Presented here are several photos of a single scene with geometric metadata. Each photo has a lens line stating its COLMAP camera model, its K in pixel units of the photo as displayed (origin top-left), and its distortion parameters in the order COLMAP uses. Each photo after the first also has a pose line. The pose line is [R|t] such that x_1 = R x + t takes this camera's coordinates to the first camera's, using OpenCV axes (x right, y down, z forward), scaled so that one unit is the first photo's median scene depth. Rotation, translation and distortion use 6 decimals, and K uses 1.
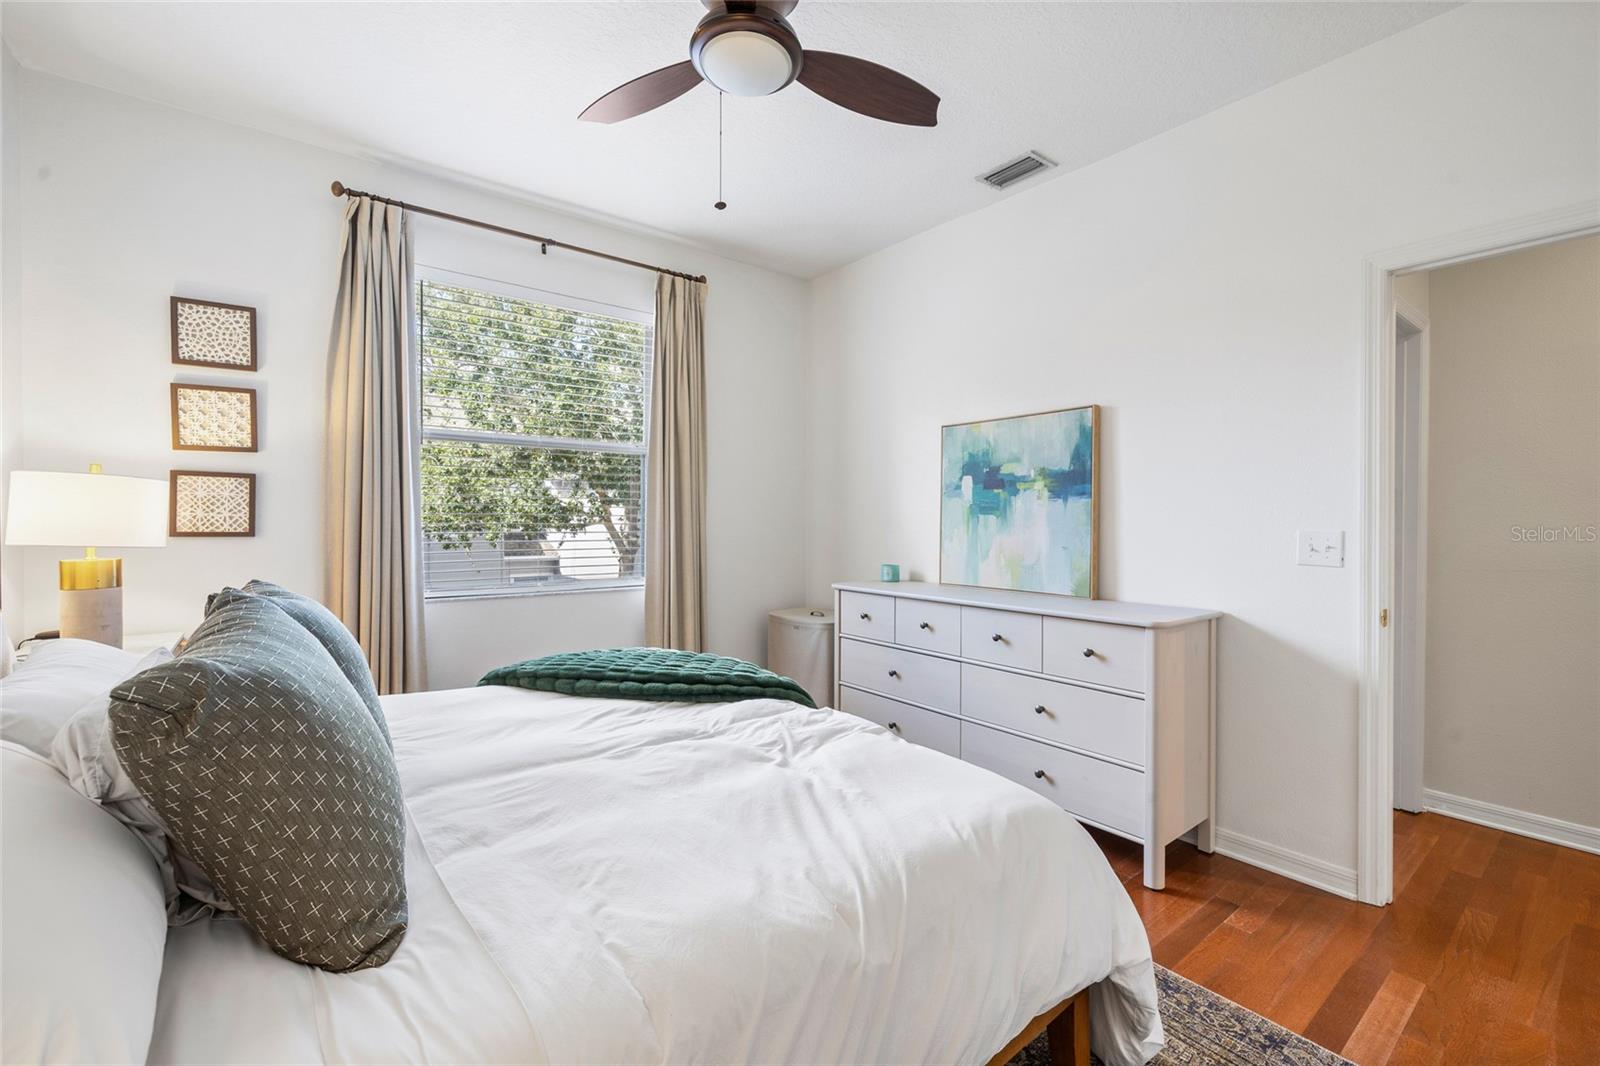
lens RADIAL K [[674.8, 0, 792.4], [0, 674.8, 518.2], [0, 0, 1]] dist [-0.000262, -0.000015]
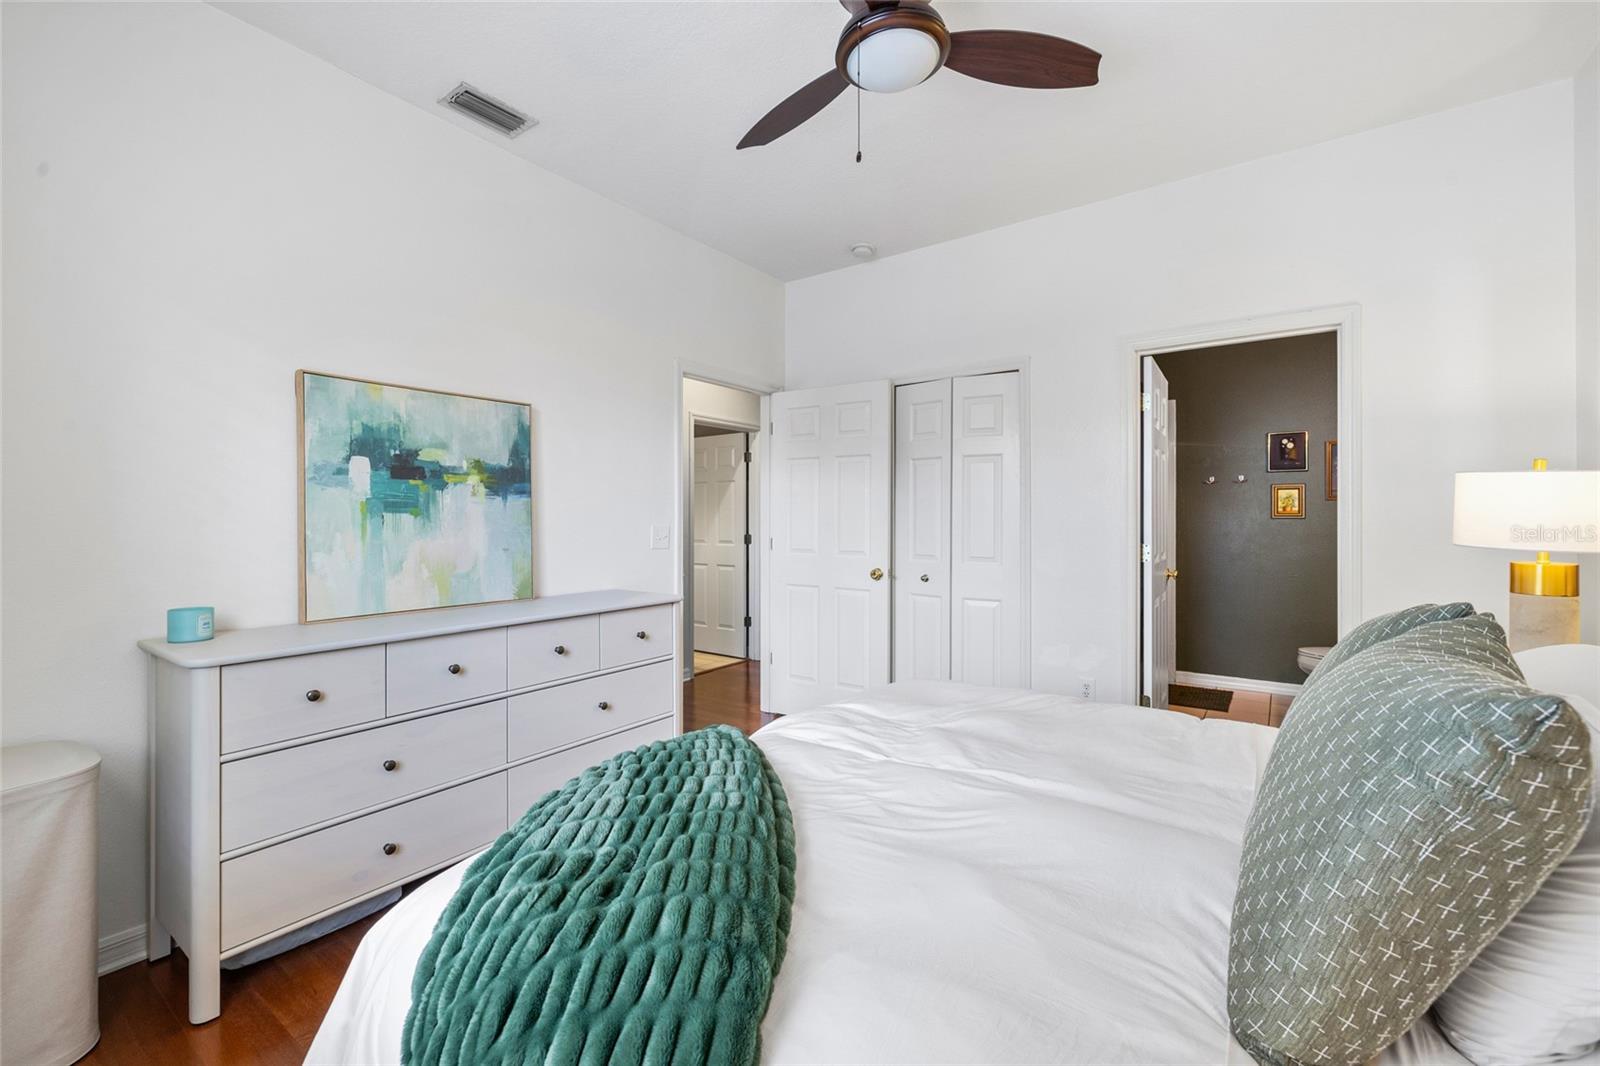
lens RADIAL K [[674.8, 0, 792.4], [0, 674.8, 518.2], [0, 0, 1]] dist [-0.000262, -0.000015]
pose [[-0.273824, -0.007384, 0.961752, -0.560747], [-0.004210, 0.999970, 0.006479, -0.006476], [-0.961771, -0.002275, -0.273847, 0.814333]]
